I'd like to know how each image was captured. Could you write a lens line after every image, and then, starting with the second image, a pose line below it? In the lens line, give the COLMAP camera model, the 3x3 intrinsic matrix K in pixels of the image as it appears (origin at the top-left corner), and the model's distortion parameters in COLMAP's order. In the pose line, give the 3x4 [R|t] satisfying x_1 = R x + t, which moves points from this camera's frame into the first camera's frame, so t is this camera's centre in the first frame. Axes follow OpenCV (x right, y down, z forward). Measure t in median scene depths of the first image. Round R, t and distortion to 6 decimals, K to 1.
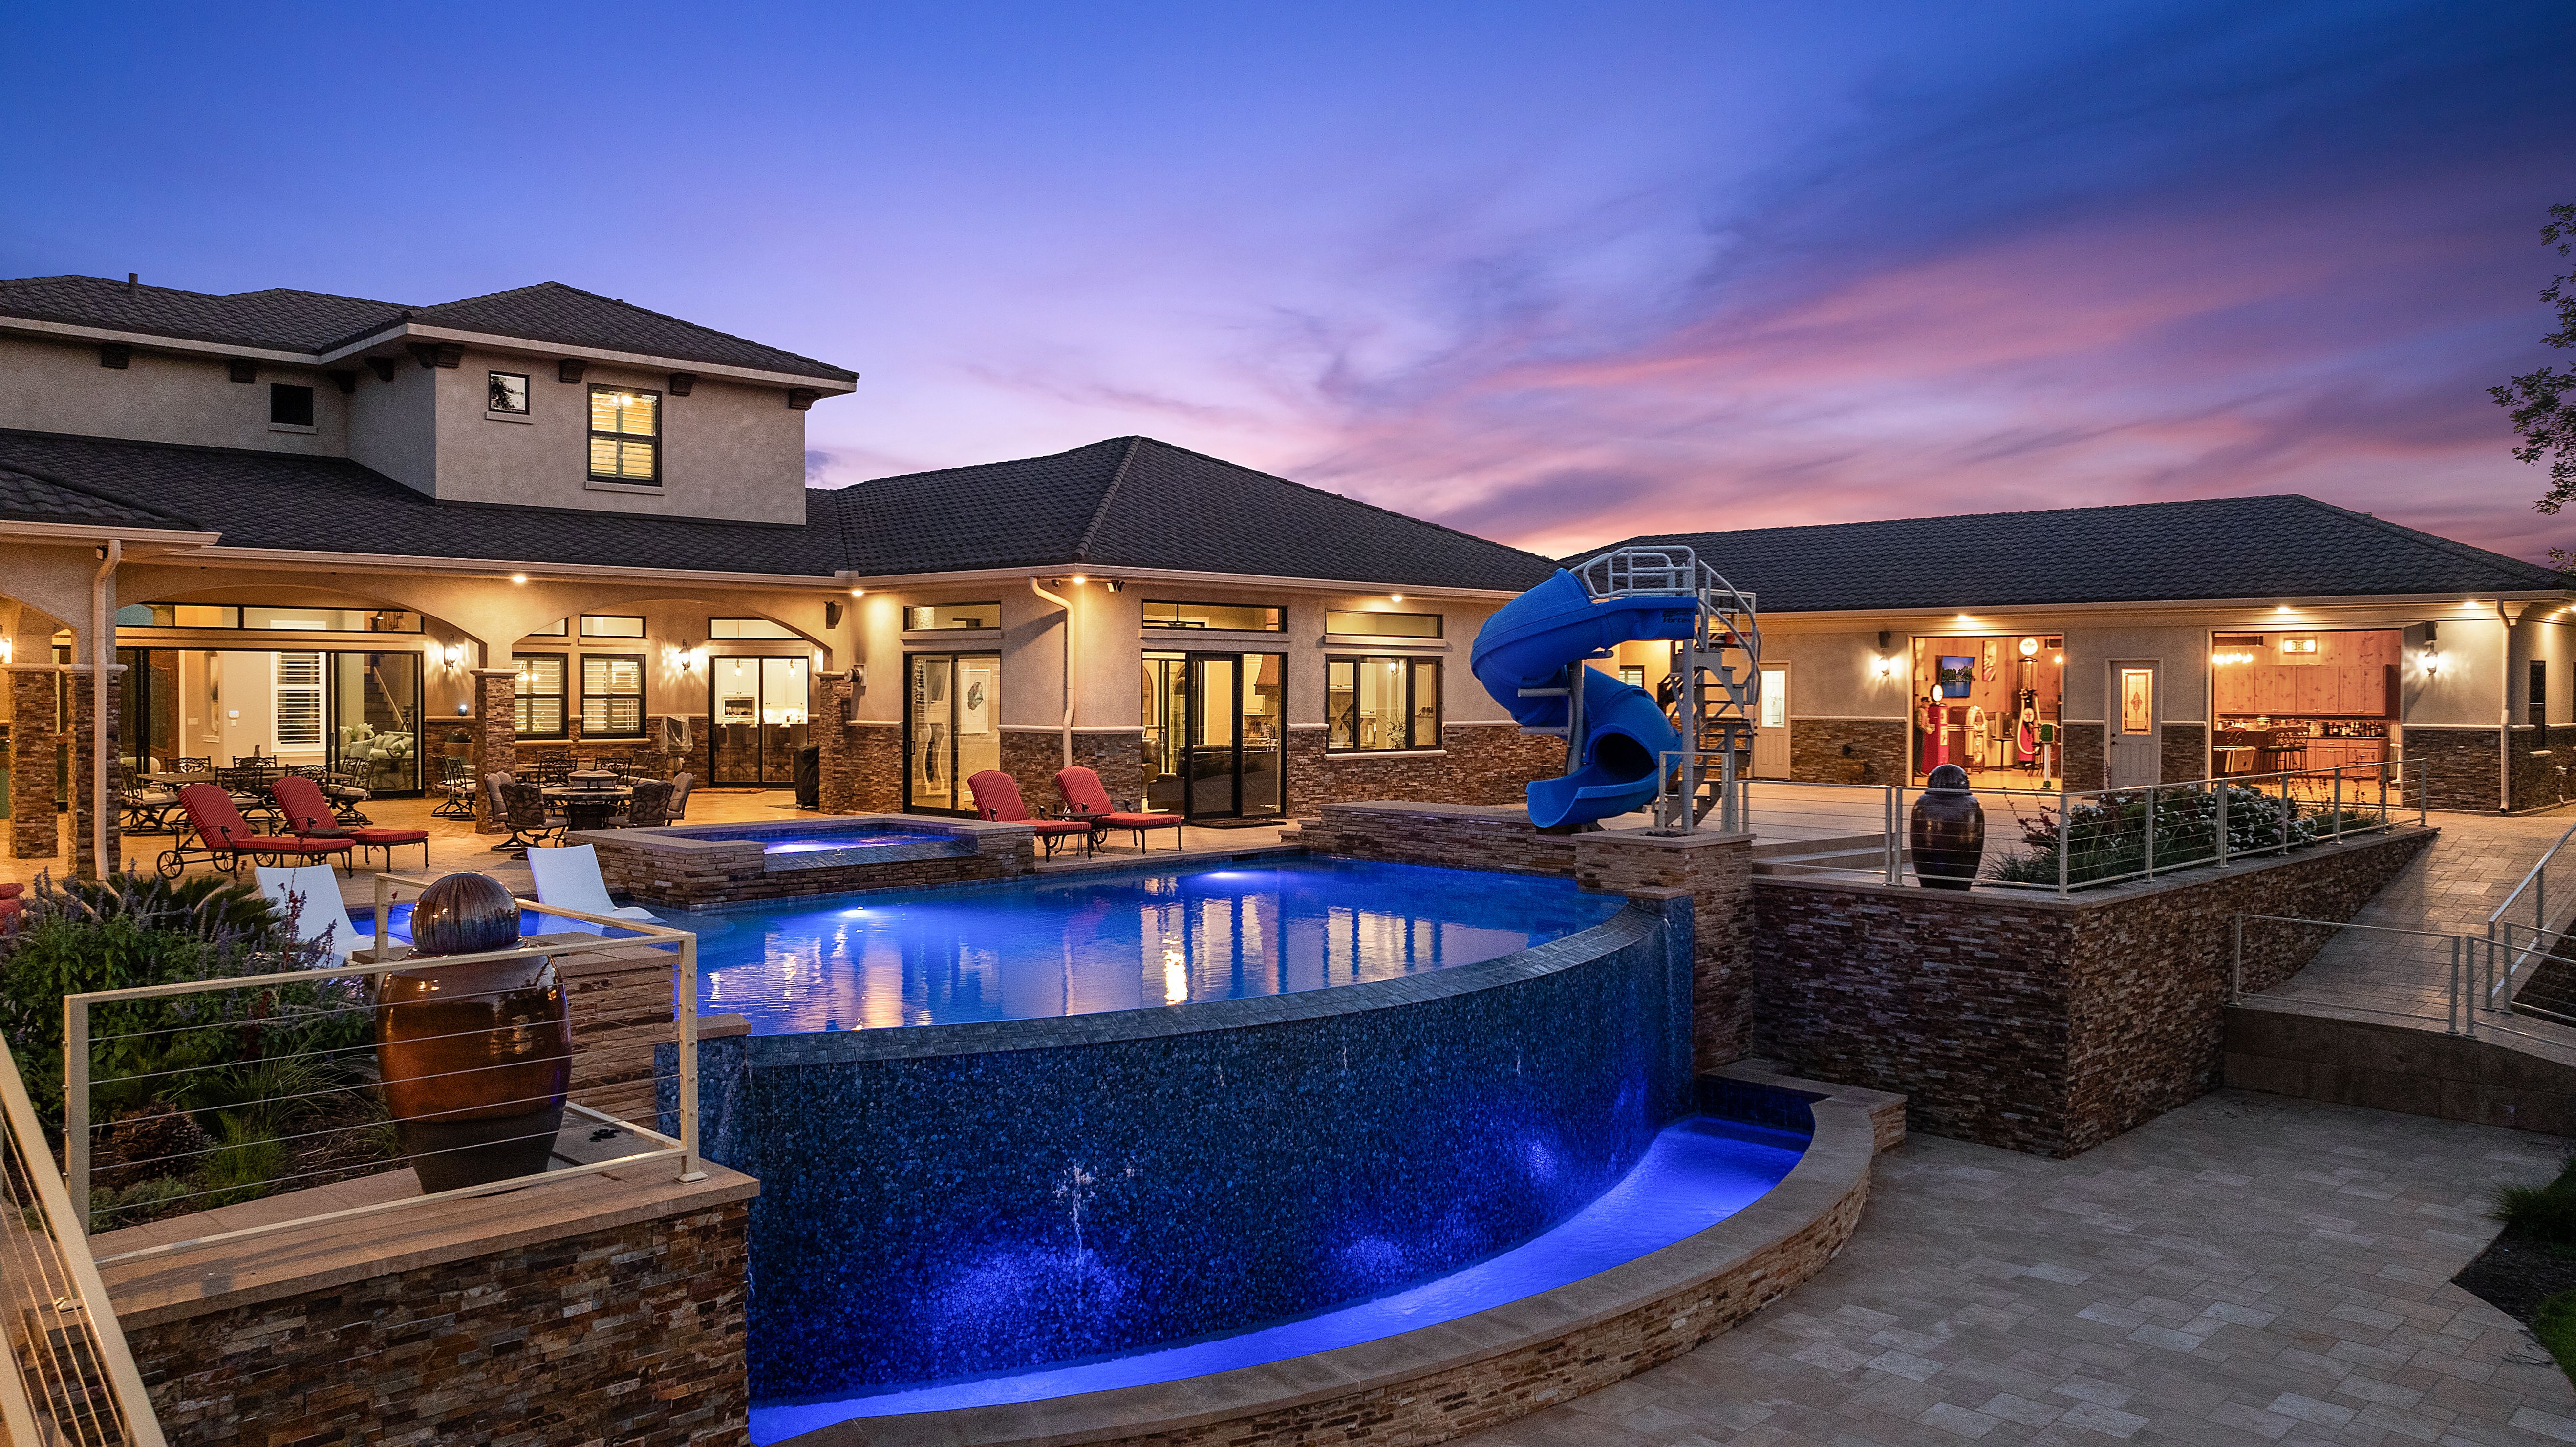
lens RADIAL K [[1815.7, 0, 1288.0], [0, 1815.7, 723.5], [0, 0, 1]] dist [-0.048441, 0.048497]
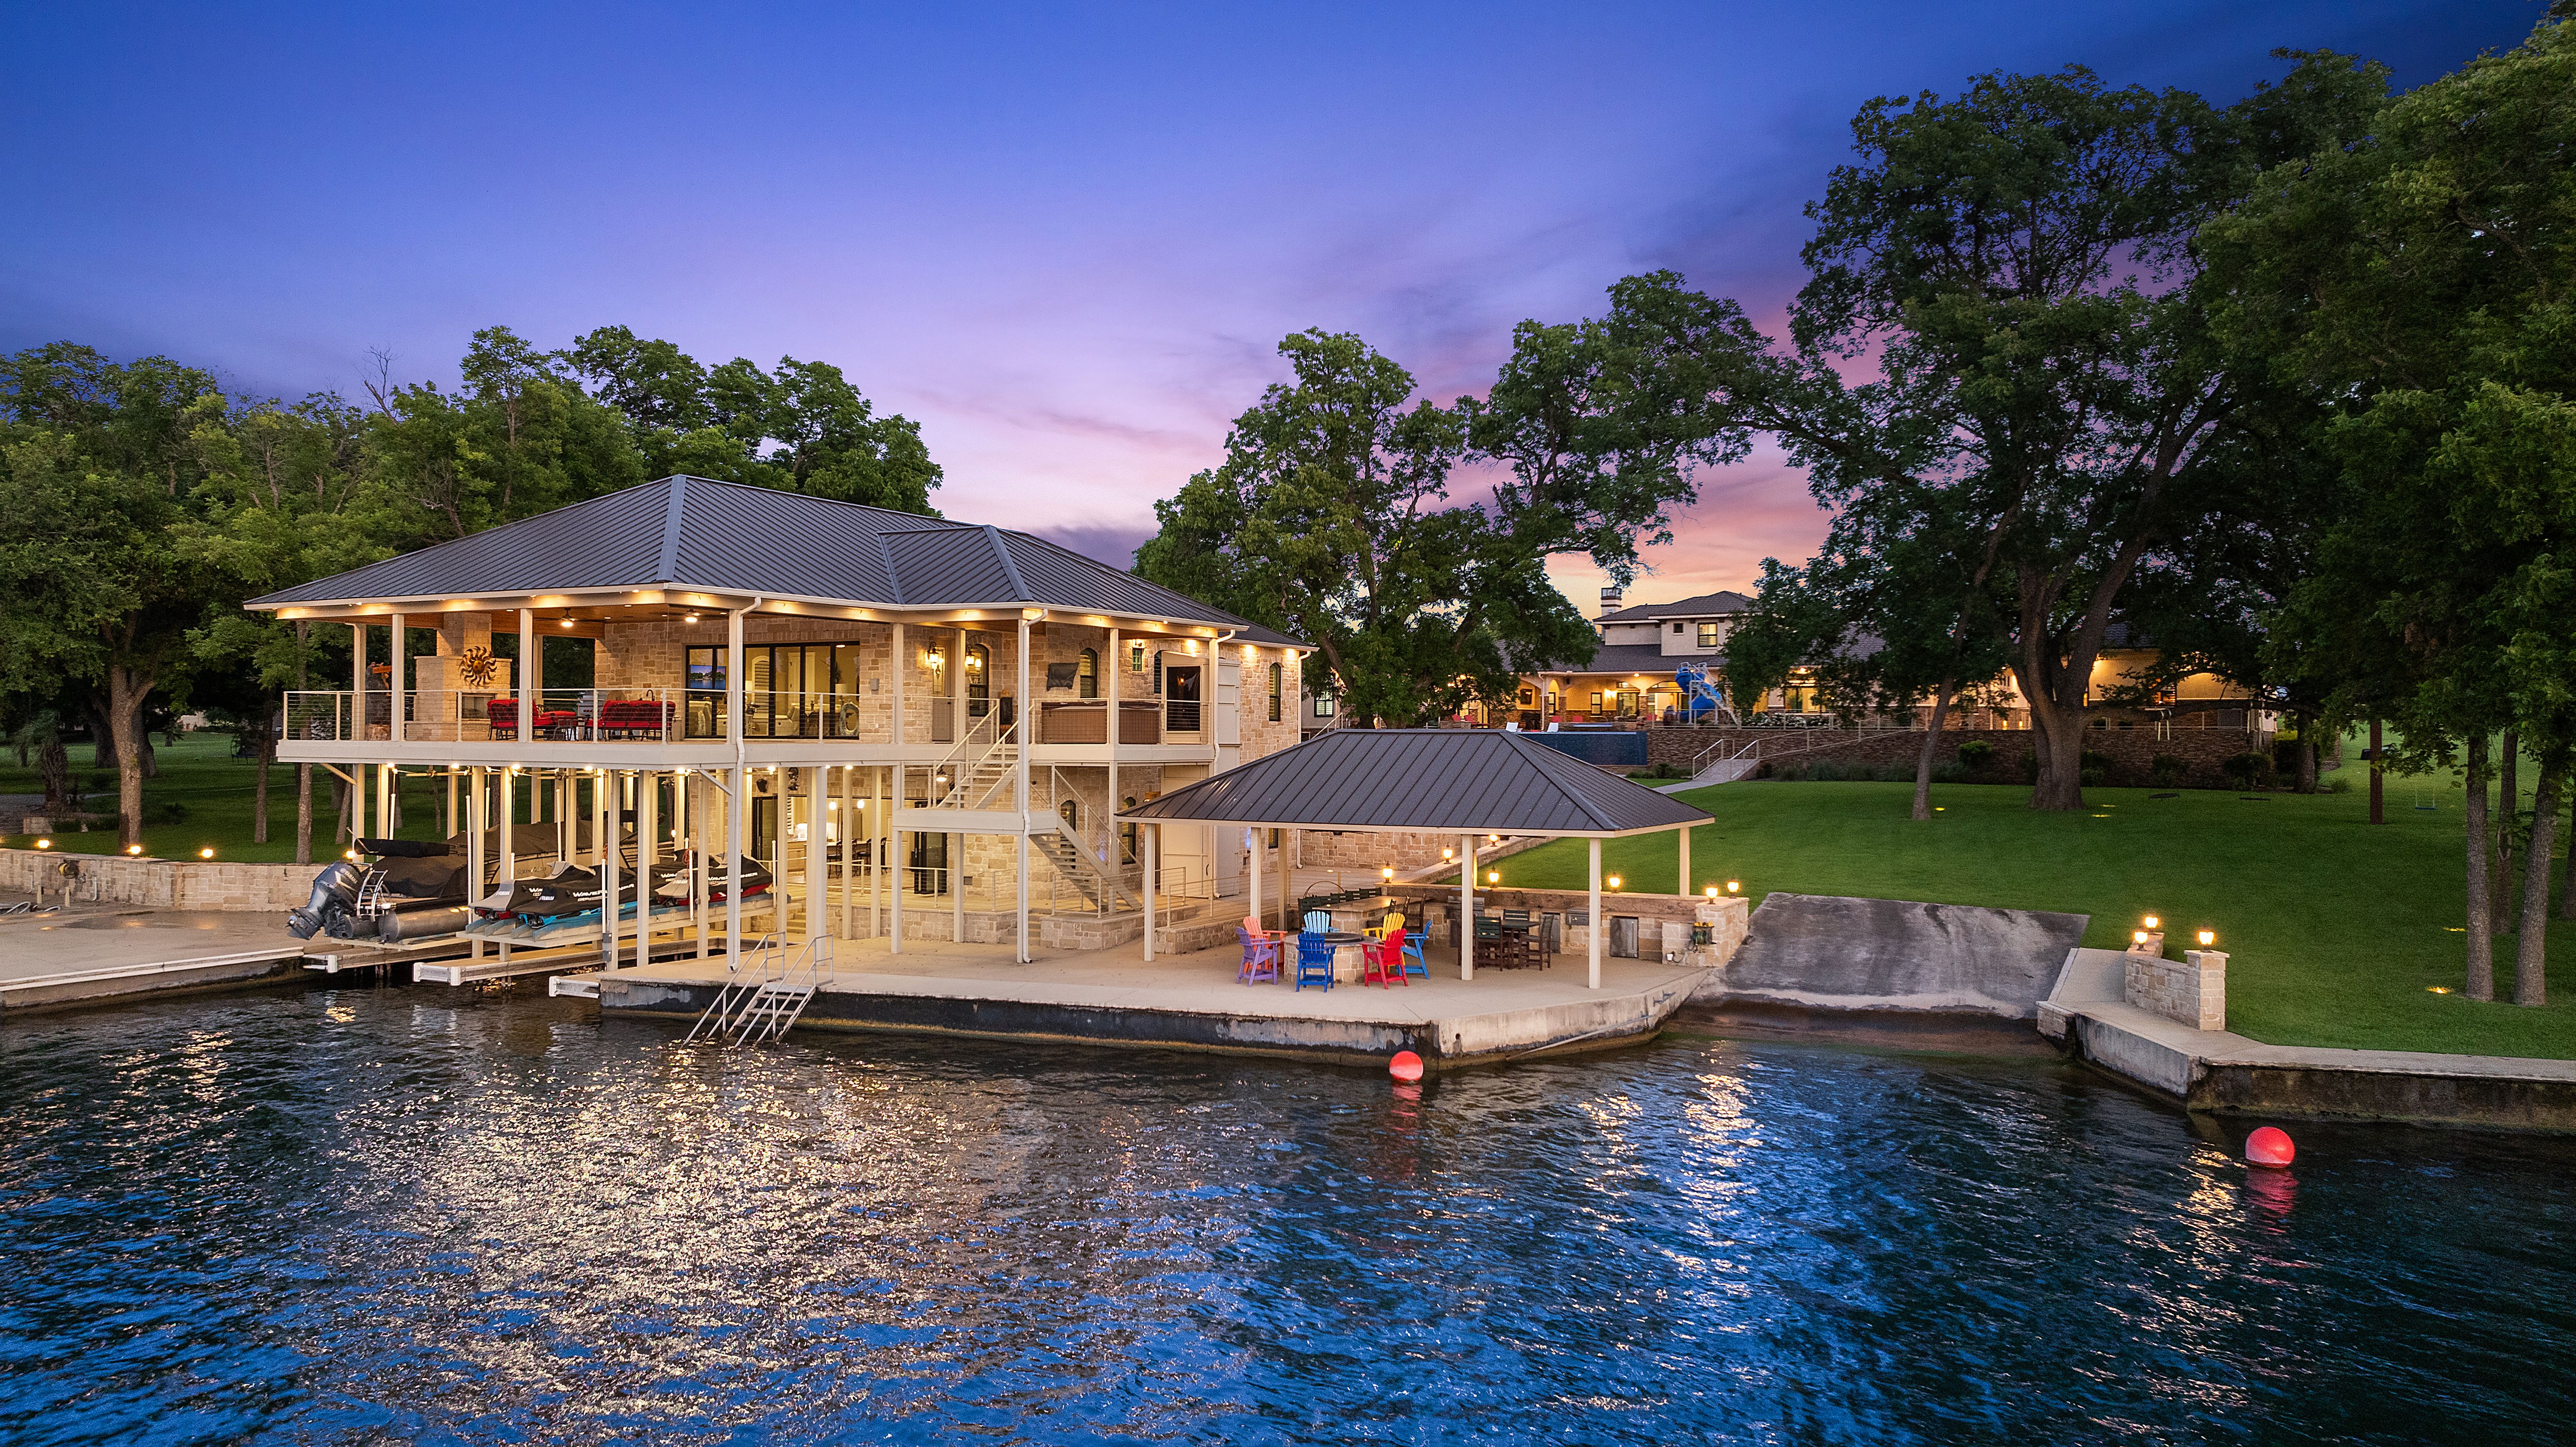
lens RADIAL K [[1815.7, 0, 1288.0], [0, 1815.7, 723.5], [0, 0, 1]] dist [-0.048441, 0.048497]
pose [[0.241646, -0.009535, -0.970318, 3.242746], [-0.024950, 0.999560, -0.016036, 0.117376], [0.970044, 0.028084, 0.241302, -0.820841]]
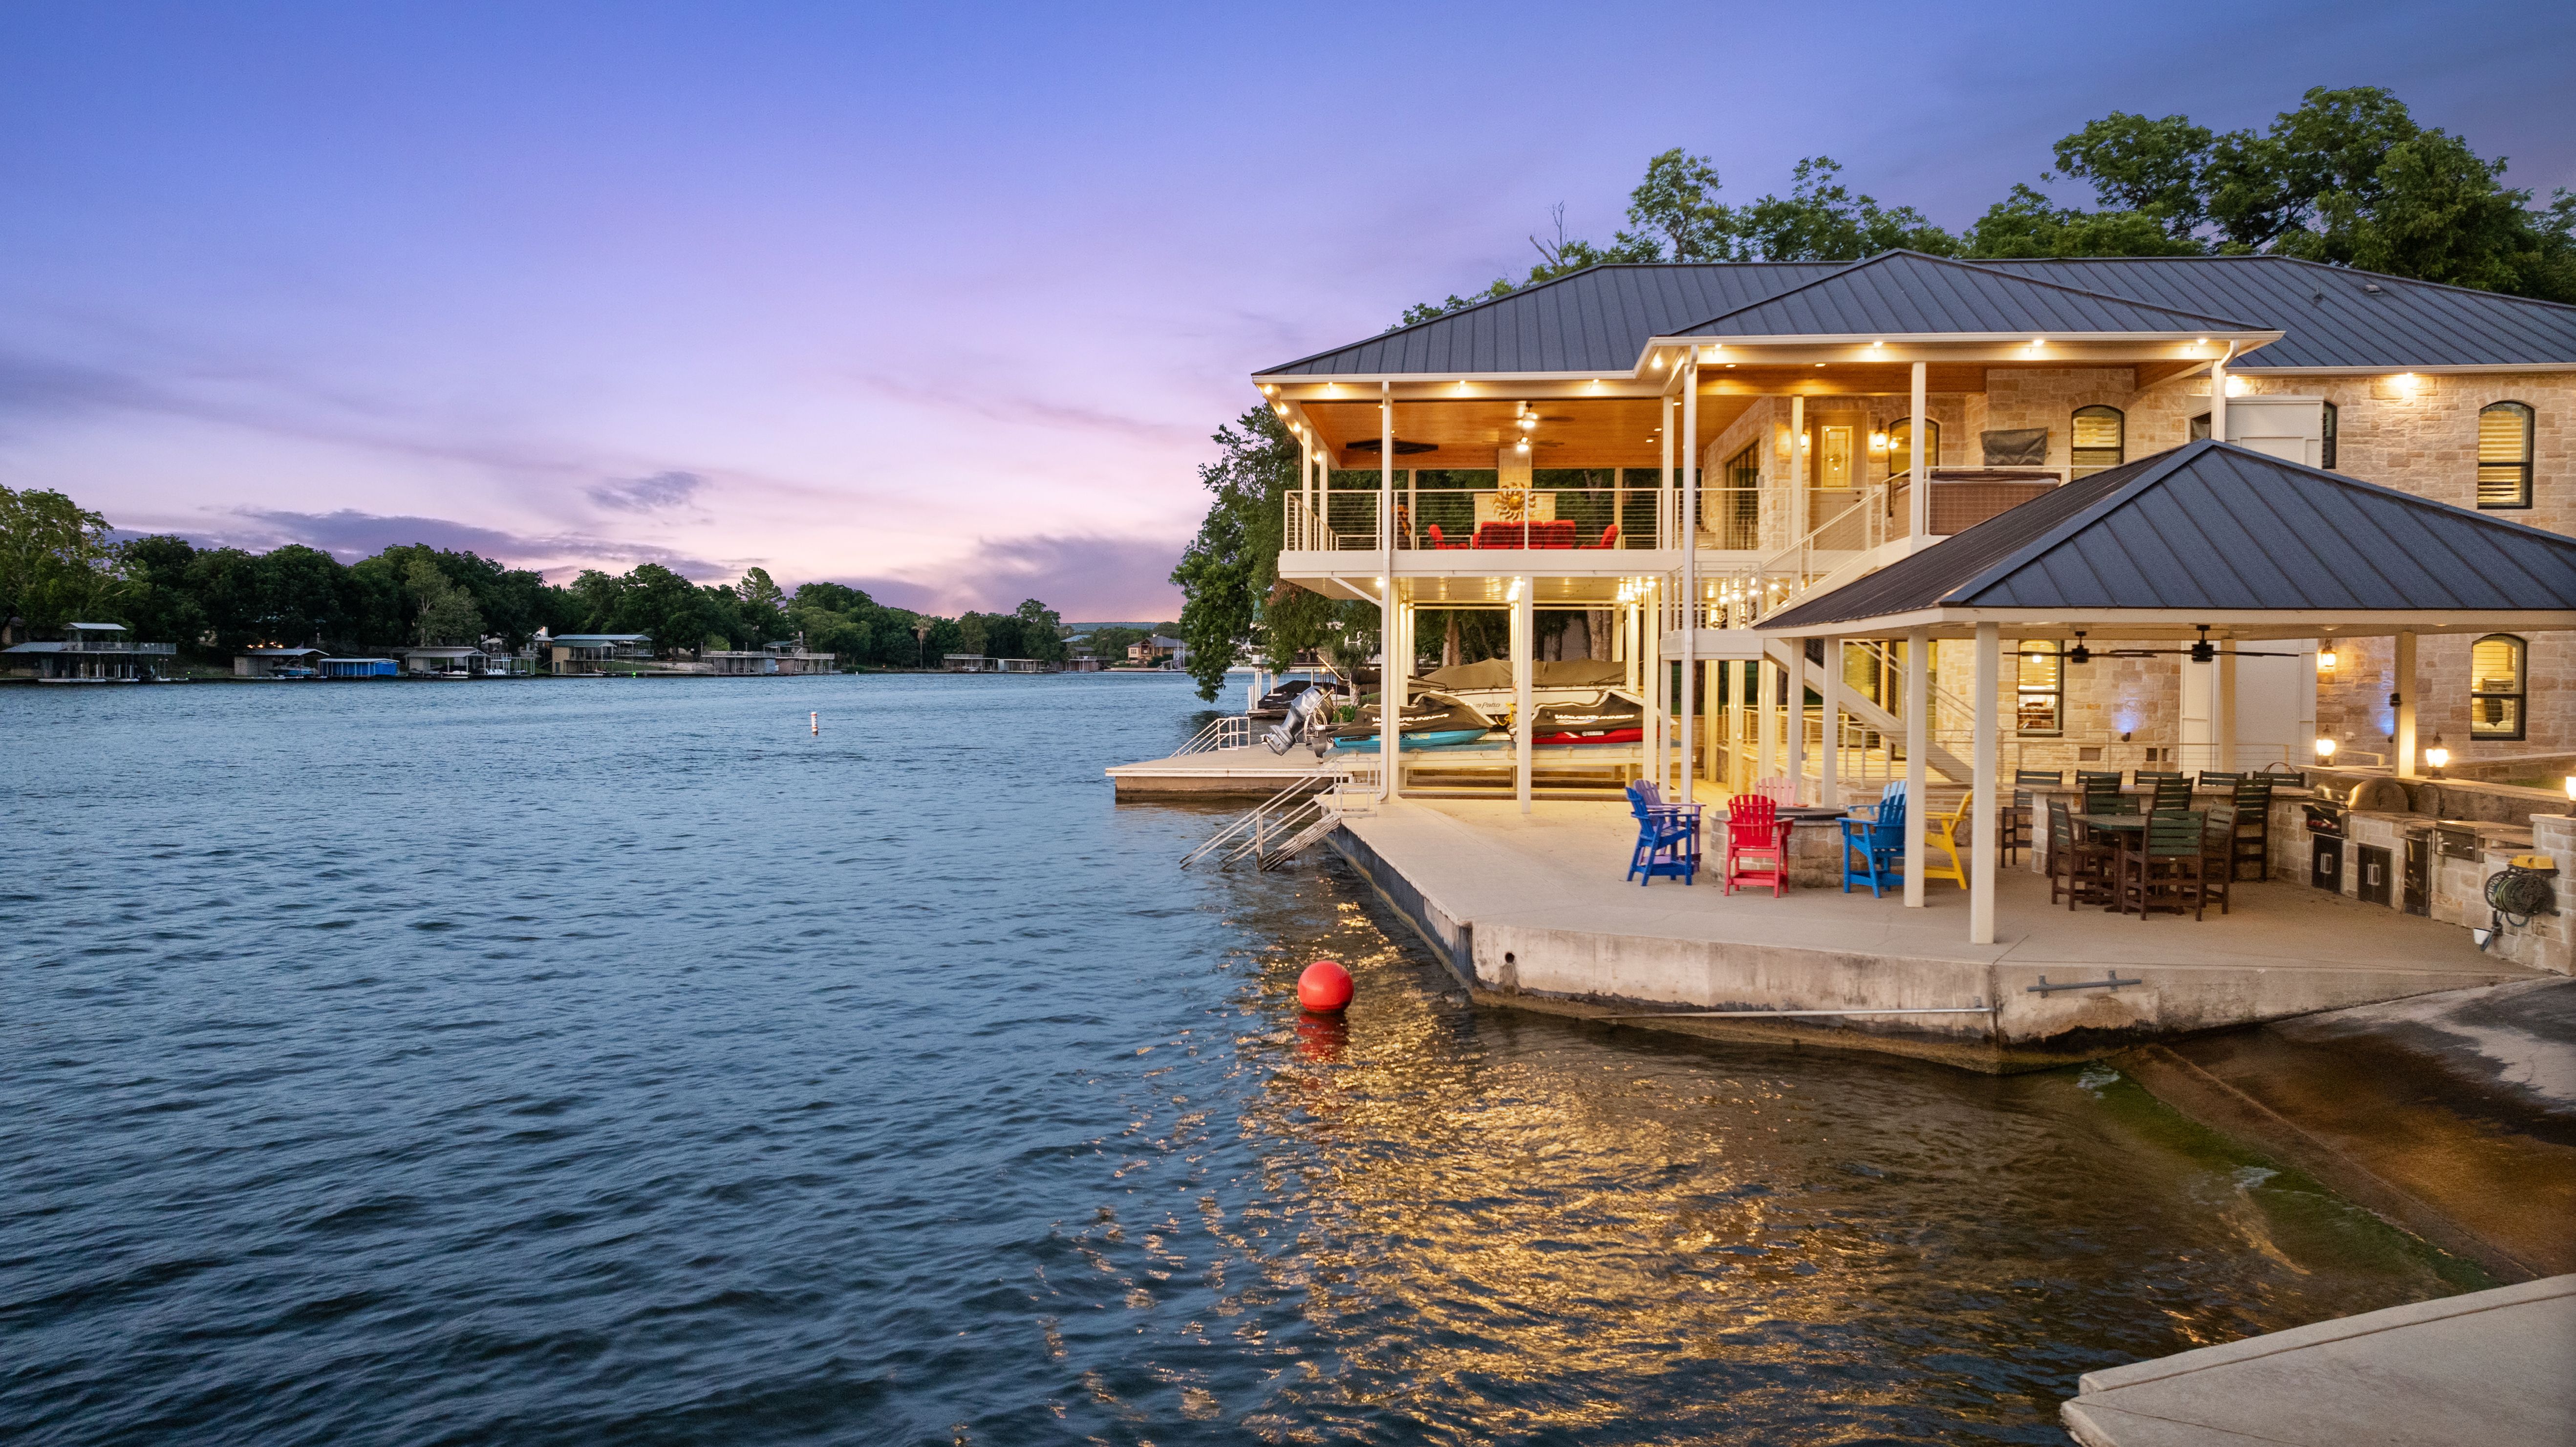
lens RADIAL K [[1809.5, 0, 1288.0], [0, 1809.5, 723.5], [0, 0, 1]] dist [-0.006056, -0.001027]
pose [[-0.807363, 0.011888, -0.589935, 2.632192], [-0.020845, 0.998598, 0.048652, 0.176549], [0.589686, 0.051577, -0.805984, 0.008755]]
